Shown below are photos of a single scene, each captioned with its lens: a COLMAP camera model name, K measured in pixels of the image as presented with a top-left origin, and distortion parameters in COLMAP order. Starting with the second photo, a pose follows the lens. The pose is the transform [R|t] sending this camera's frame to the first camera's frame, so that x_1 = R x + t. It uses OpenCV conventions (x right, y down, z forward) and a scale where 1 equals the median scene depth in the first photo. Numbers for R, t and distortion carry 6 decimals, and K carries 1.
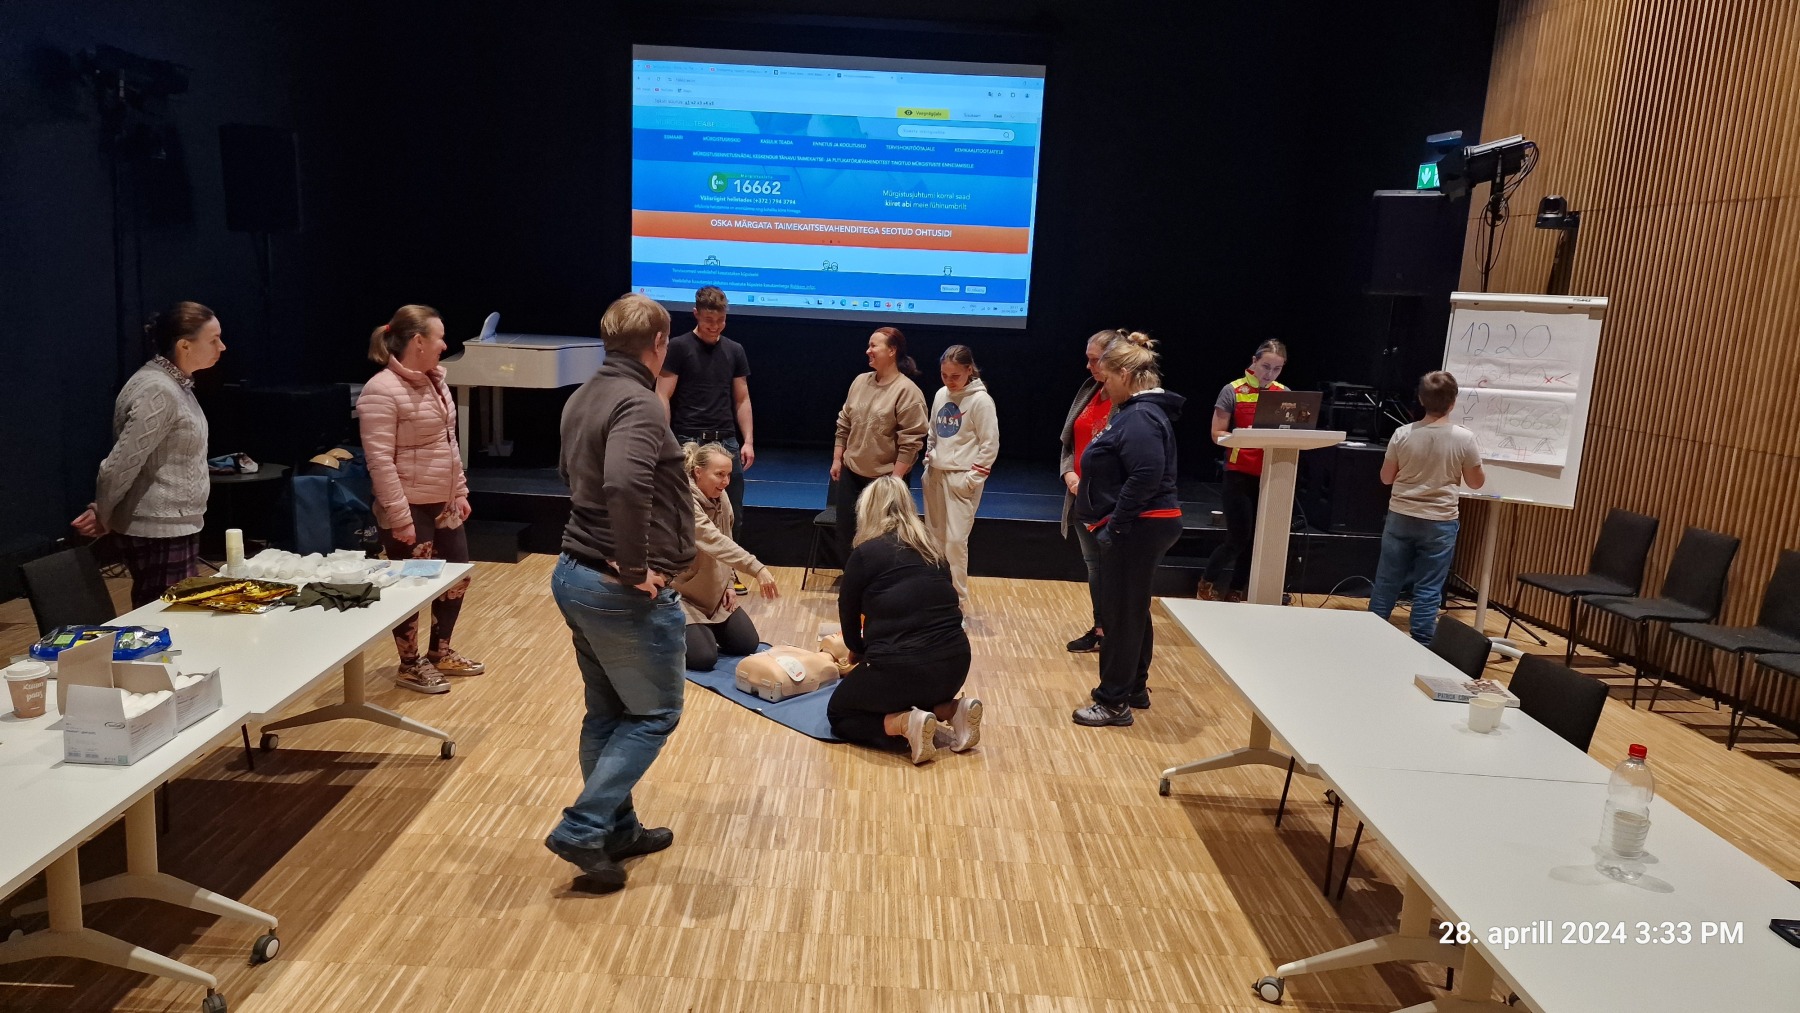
lens RADIAL K [[1197.1, 0, 889.7], [0, 1197.1, 513.6], [0, 0, 1]] dist [-0.007044, -0.016831]
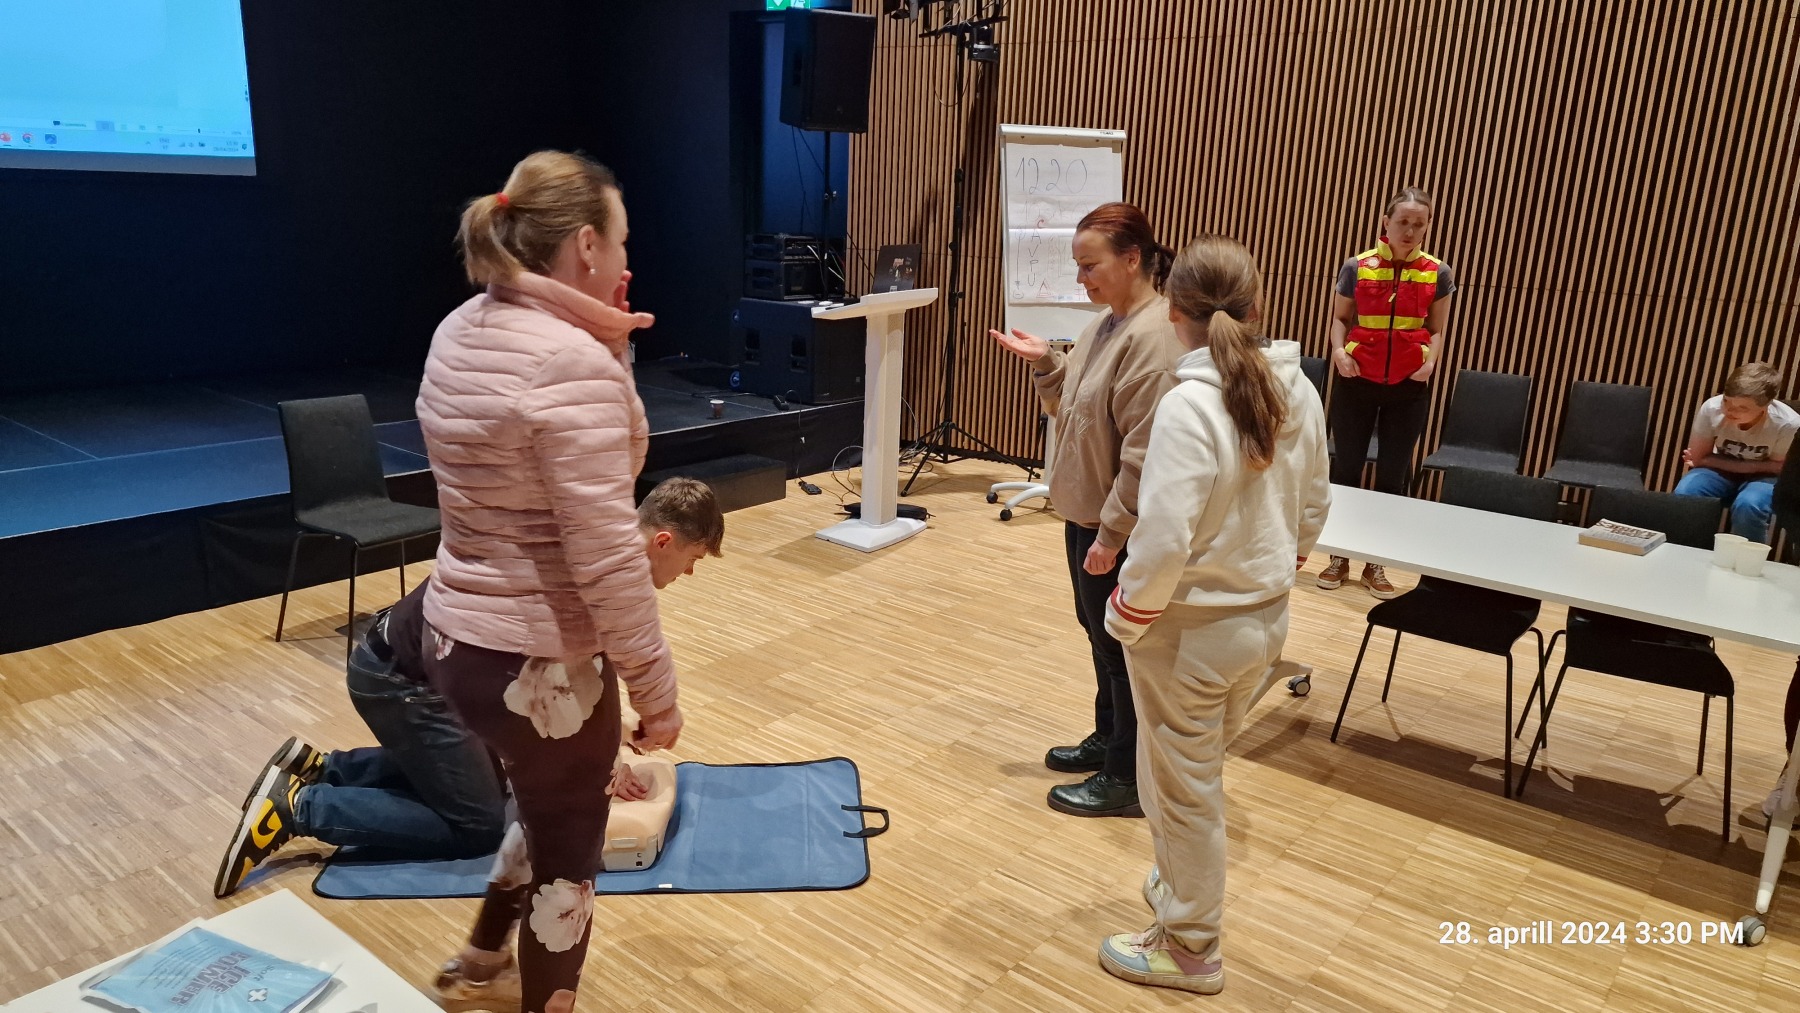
lens RADIAL K [[1197.1, 0, 889.7], [0, 1197.1, 513.6], [0, 0, 1]] dist [-0.007044, -0.016831]
pose [[0.621406, -0.234938, 0.747435, -0.359887], [0.133421, 0.971780, 0.194531, -0.087621], [-0.772045, -0.021159, 0.635215, 0.490709]]
